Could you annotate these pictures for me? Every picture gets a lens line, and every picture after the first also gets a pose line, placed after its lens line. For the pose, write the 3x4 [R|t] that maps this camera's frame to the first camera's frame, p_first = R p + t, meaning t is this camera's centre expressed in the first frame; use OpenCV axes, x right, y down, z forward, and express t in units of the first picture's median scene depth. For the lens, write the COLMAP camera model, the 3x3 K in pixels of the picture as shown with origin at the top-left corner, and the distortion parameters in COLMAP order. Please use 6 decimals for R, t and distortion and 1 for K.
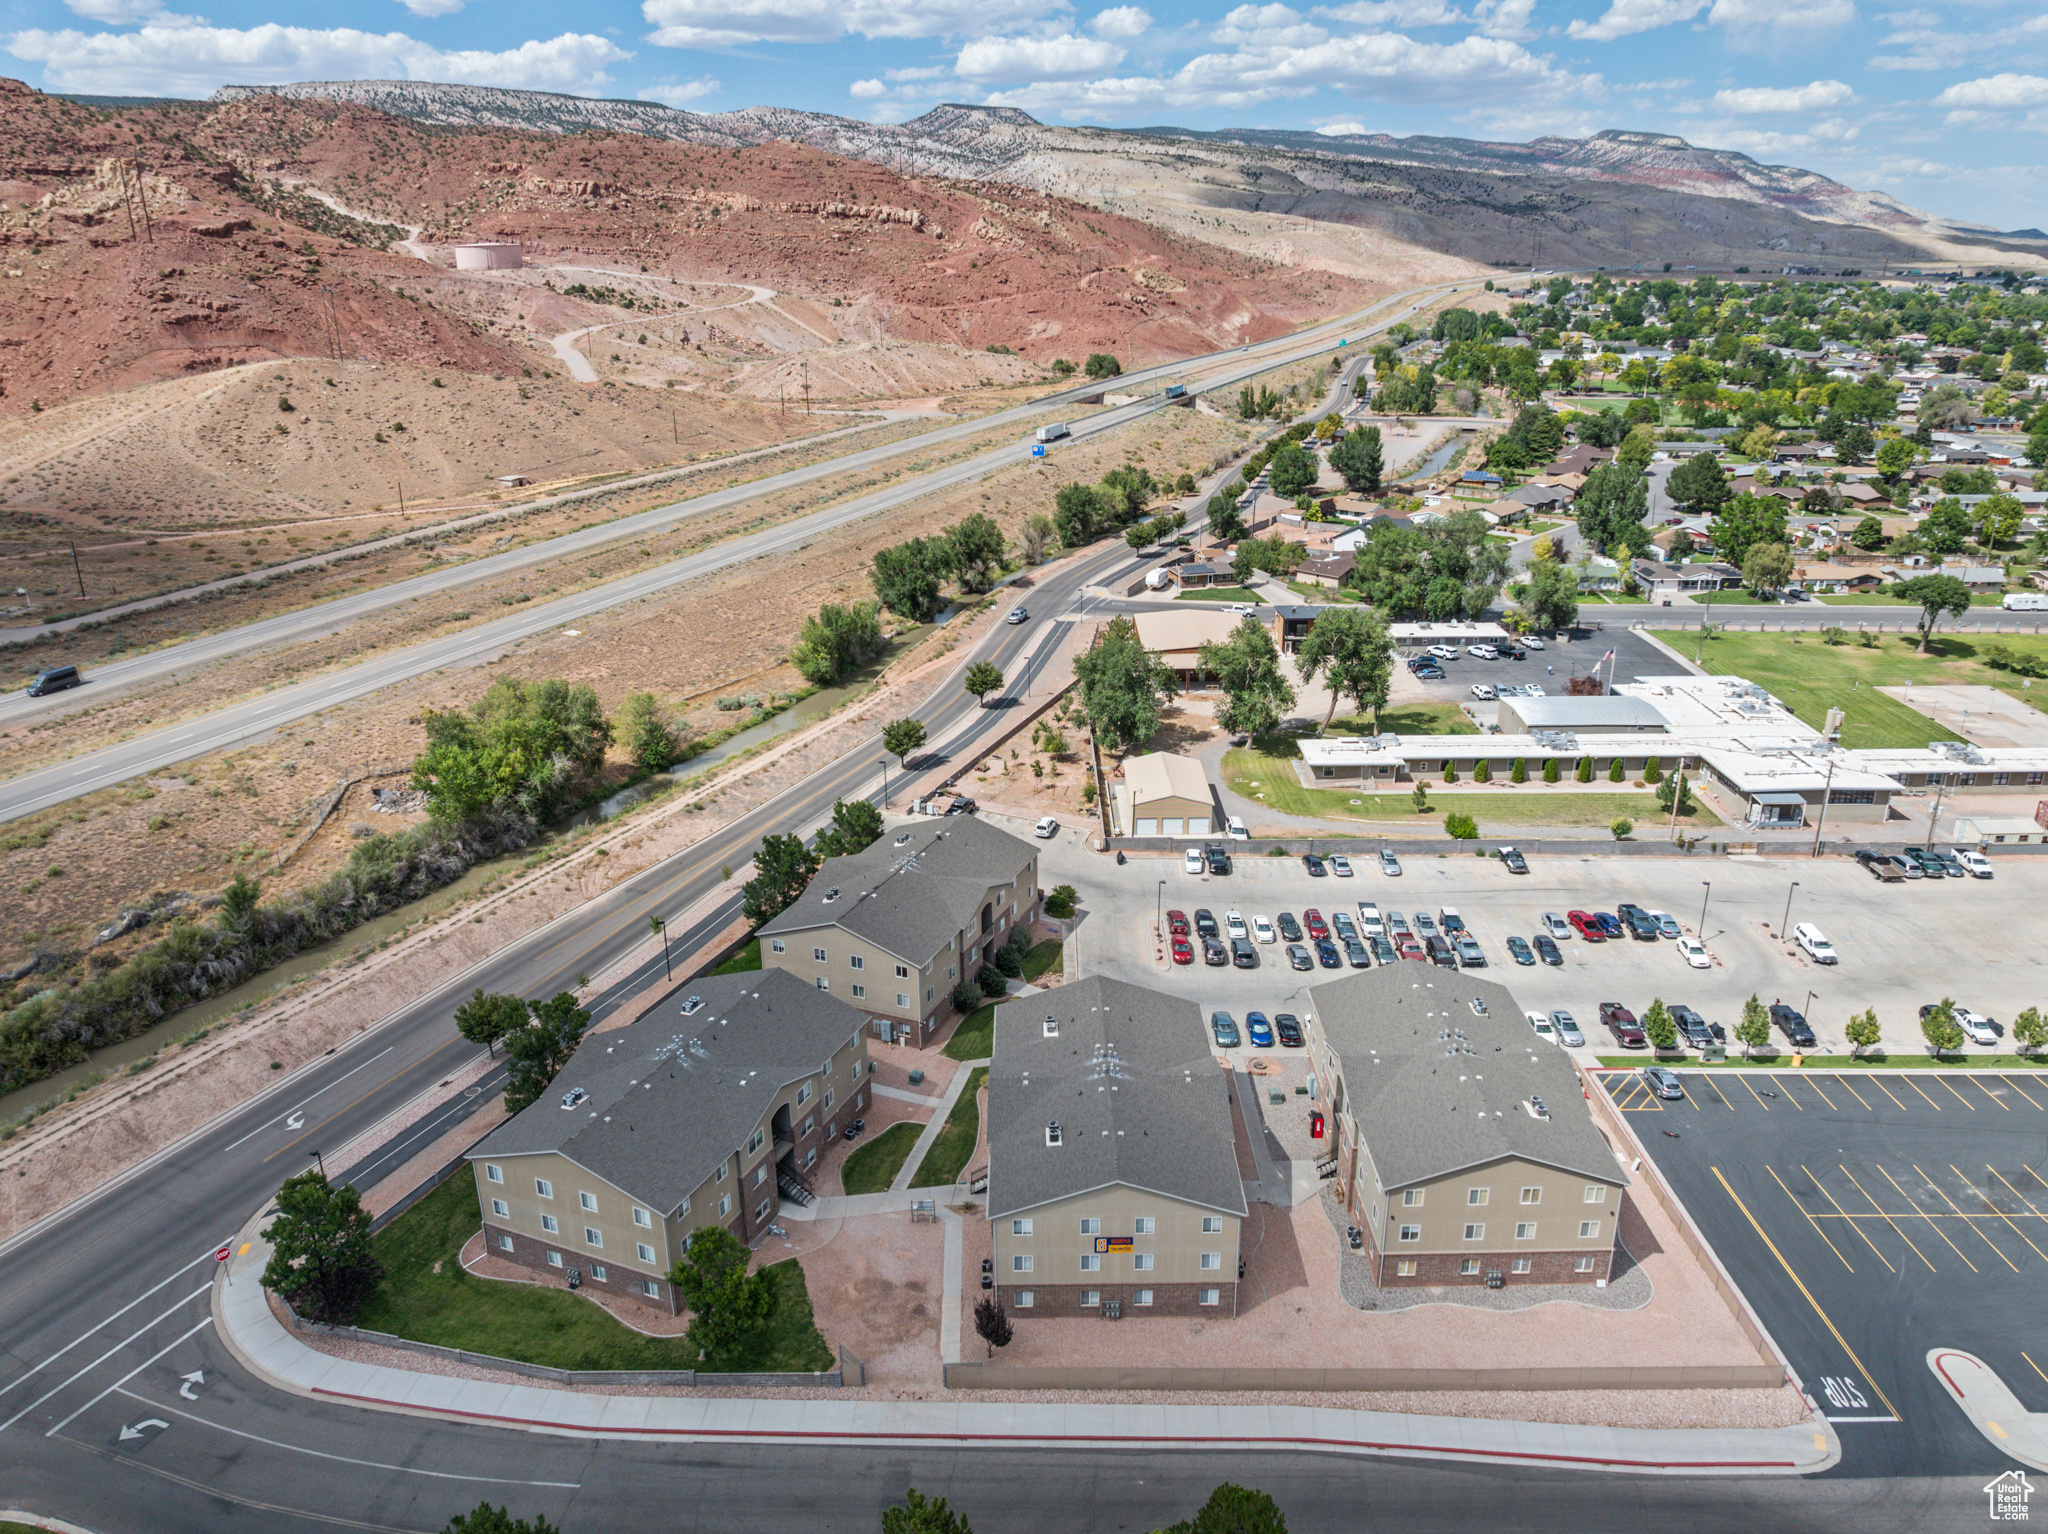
lens RADIAL K [[1438.9, 0, 1027.2], [0, 1438.9, 762.7], [0, 0, 1]] dist [-0.052216, 0.028606]
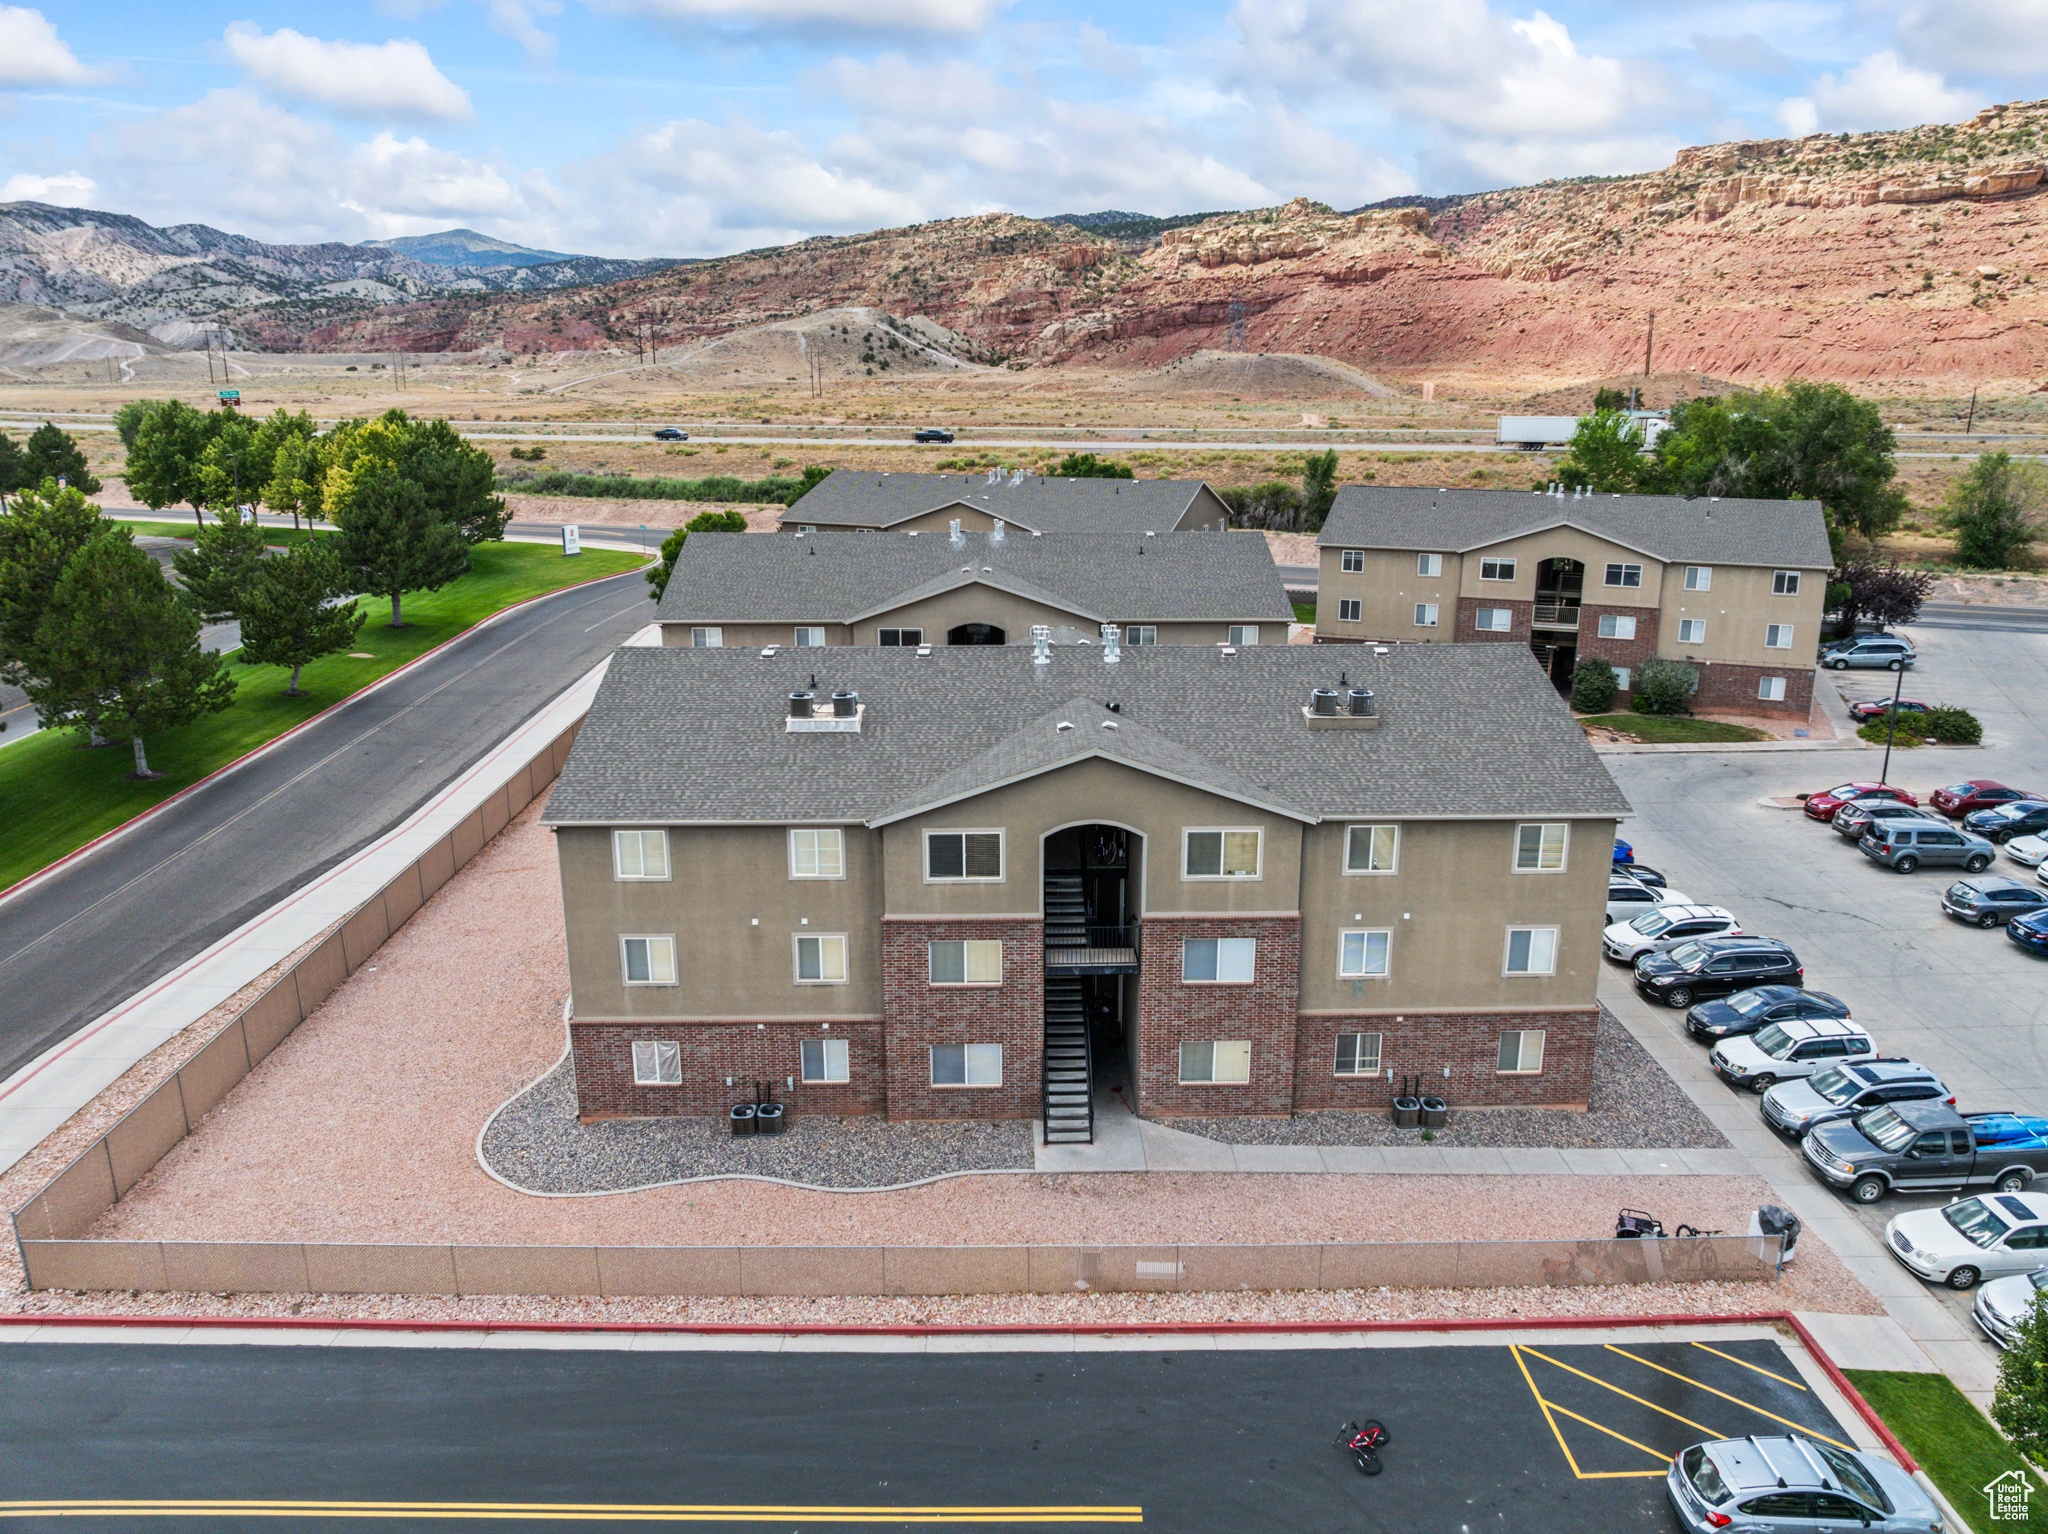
lens RADIAL K [[1438.9, 0, 1036.2], [0, 1438.9, 761.9], [0, 0, 1]] dist [-0.052216, 0.028606]
pose [[0.025358, 0.272016, -0.961959, 0.391001], [-0.344501, 0.905702, 0.247027, 0.074617], [0.938443, 0.325132, 0.116677, 0.538386]]
